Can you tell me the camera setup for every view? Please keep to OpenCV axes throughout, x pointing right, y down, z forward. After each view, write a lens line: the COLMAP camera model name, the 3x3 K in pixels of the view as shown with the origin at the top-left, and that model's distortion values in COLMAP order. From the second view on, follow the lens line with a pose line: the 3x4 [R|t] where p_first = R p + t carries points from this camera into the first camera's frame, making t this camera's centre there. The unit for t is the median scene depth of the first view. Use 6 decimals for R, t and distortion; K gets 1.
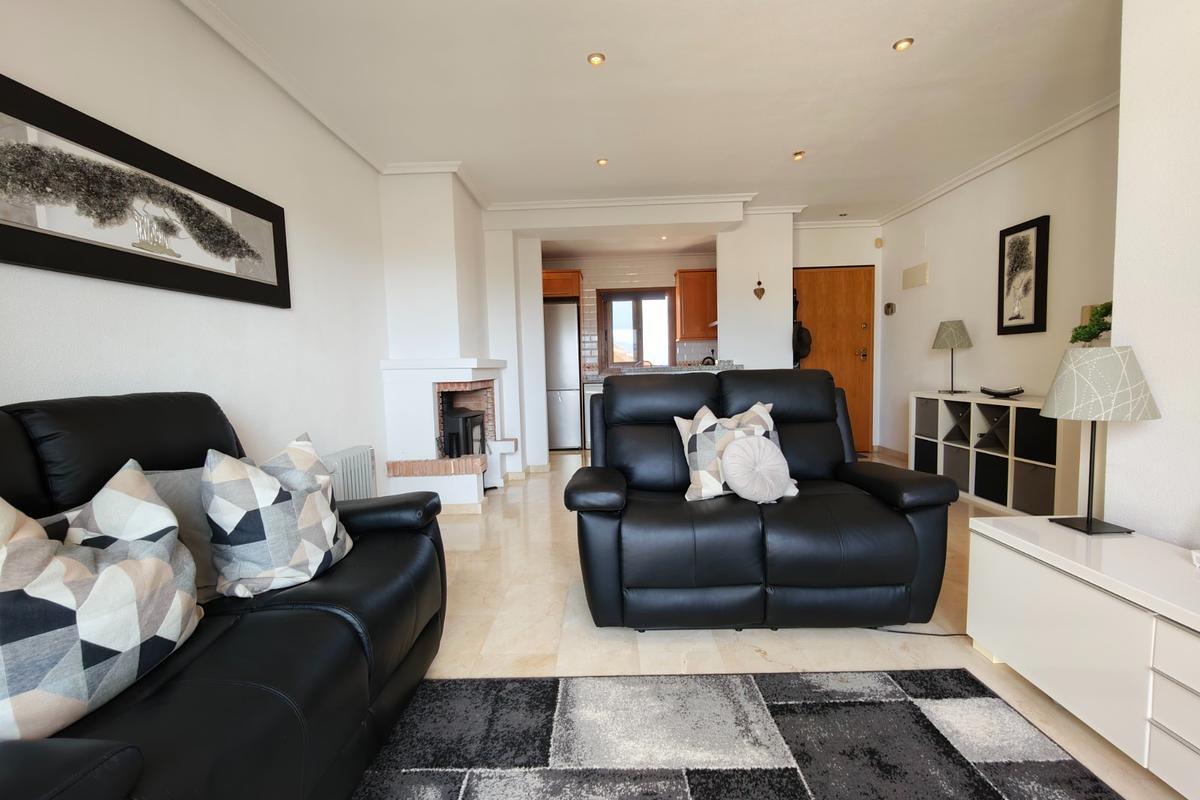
lens RADIAL K [[499.3, 0, 598.0], [0, 499.3, 401.0], [0, 0, 1]] dist [-0.001189, 0.000496]
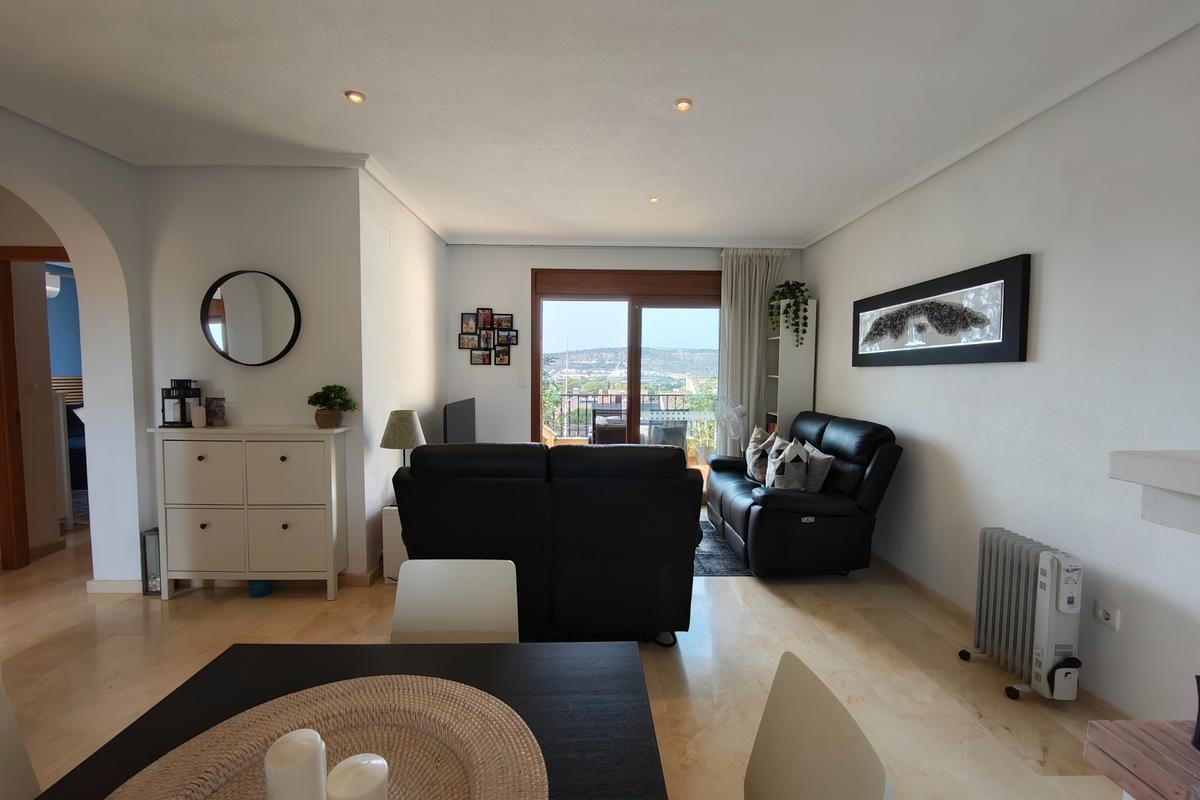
lens RADIAL K [[499.3, 0, 598.0], [0, 499.3, 401.0], [0, 0, 1]] dist [-0.001189, 0.000496]
pose [[-0.999185, 0.023714, -0.032669, 0.135398], [0.019330, 0.991519, 0.128513, -0.176469], [0.035439, 0.127777, -0.991170, 1.357626]]
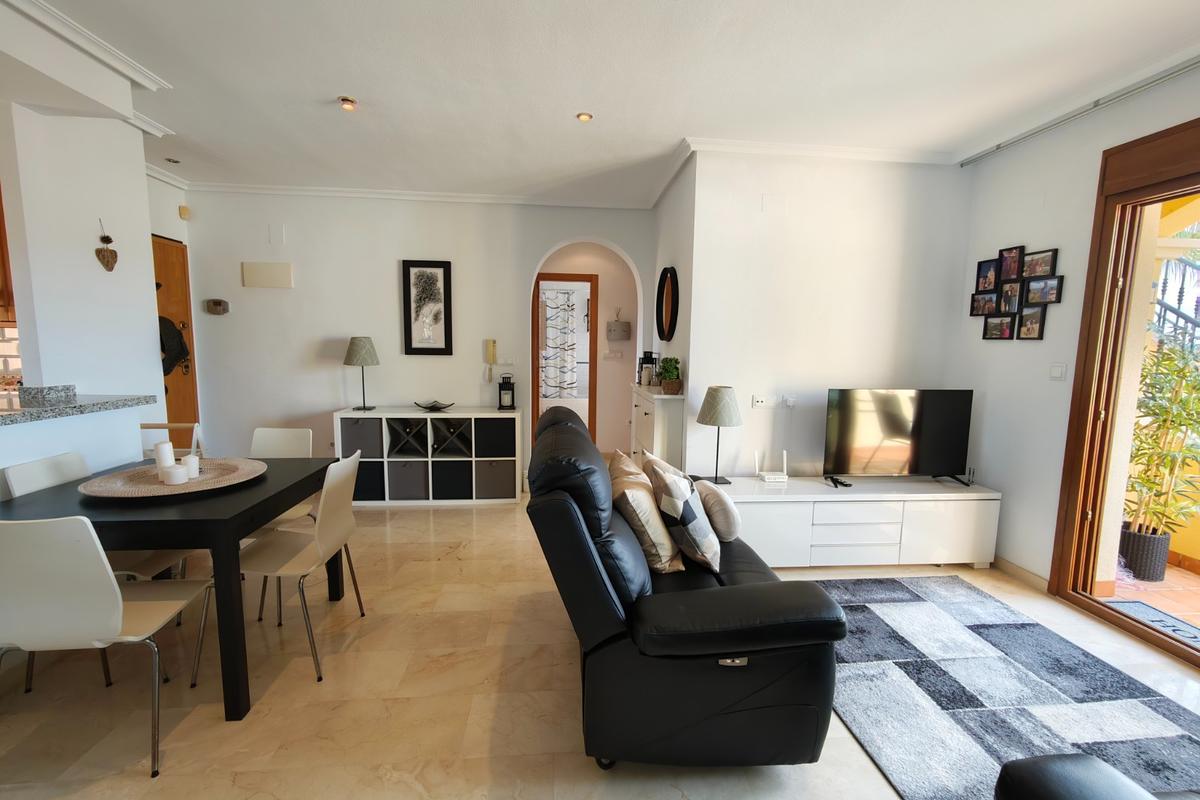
lens RADIAL K [[499.3, 0, 598.0], [0, 499.3, 401.0], [0, 0, 1]] dist [-0.001189, 0.000496]
pose [[-0.105929, -0.085870, 0.990659, -0.386294], [0.055951, 0.994171, 0.092157, -0.117880], [-0.992798, 0.065191, -0.100507, 0.759221]]
